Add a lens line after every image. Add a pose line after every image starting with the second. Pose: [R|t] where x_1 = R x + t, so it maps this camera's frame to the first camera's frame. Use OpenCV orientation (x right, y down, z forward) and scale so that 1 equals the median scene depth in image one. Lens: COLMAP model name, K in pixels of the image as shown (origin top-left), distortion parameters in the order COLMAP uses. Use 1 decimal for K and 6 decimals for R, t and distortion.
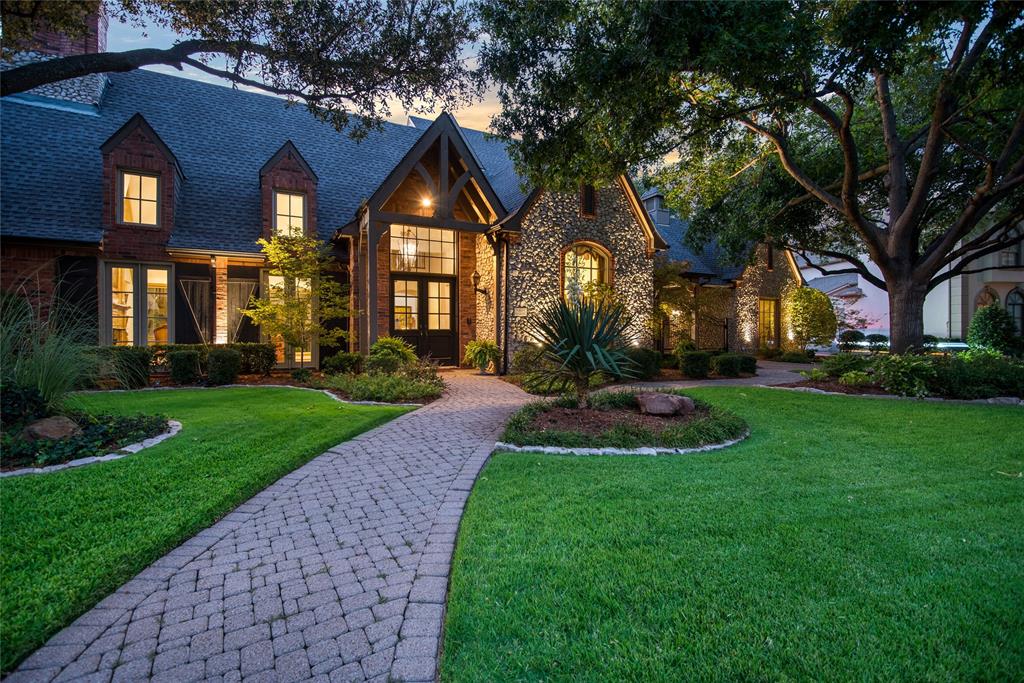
lens RADIAL K [[469.1, 0, 506.8], [0, 469.1, 332.5], [0, 0, 1]] dist [0.016459, -0.014049]
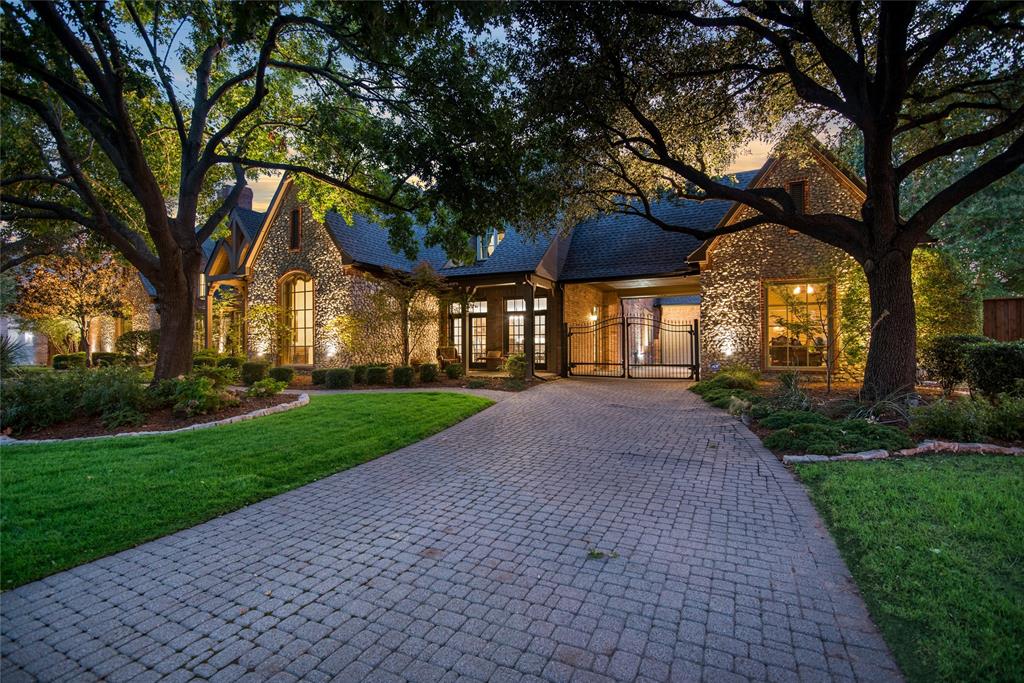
lens RADIAL K [[470.2, 0, 540.2], [0, 470.2, 336.4], [0, 0, 1]] dist [0.016582, -0.014139]
pose [[0.601427, -0.015816, -0.798771, 1.672763], [0.008094, 0.999873, -0.013703, 0.000149], [0.798887, 0.001776, 0.601479, 0.834673]]
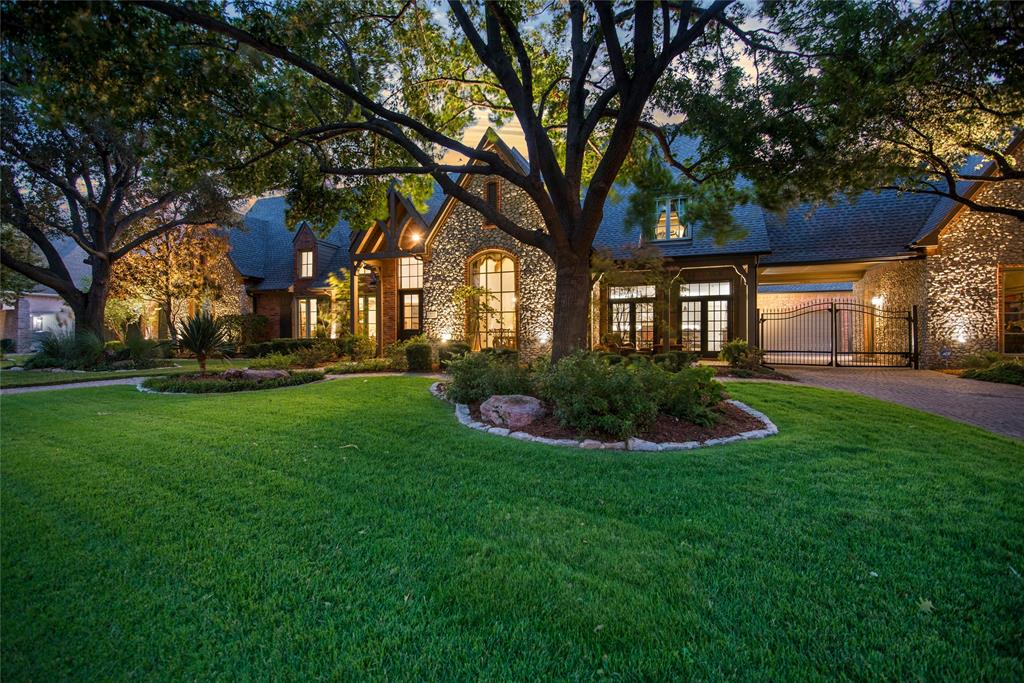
lens RADIAL K [[470.2, 0, 540.2], [0, 470.2, 336.4], [0, 0, 1]] dist [0.016582, -0.014139]
pose [[0.664569, 0.001785, -0.747225, 1.181895], [0.004250, 0.999972, 0.006168, 0.008862], [0.747215, -0.007275, 0.664543, 0.367571]]
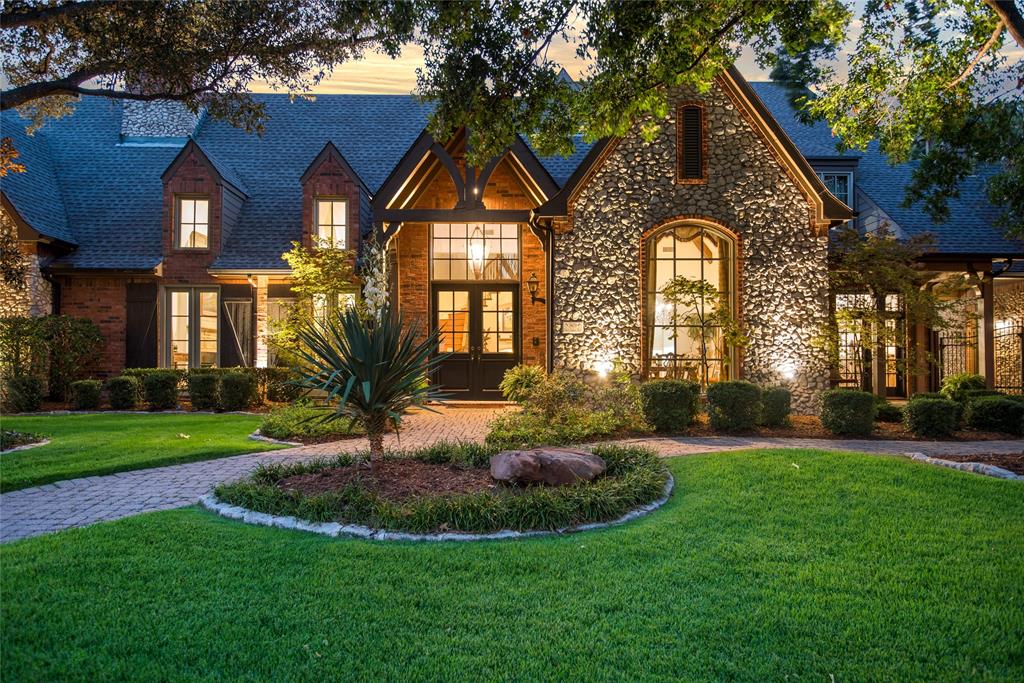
lens RADIAL K [[613.7, 0, 512.0], [0, 613.7, 341.5], [0, 0, 1]] dist [0.002682, -0.000443]
pose [[0.889563, -0.010294, -0.456697, 0.370927], [-0.002397, 0.999627, -0.027201, 0.002945], [0.456806, 0.025291, 0.889207, 0.131428]]
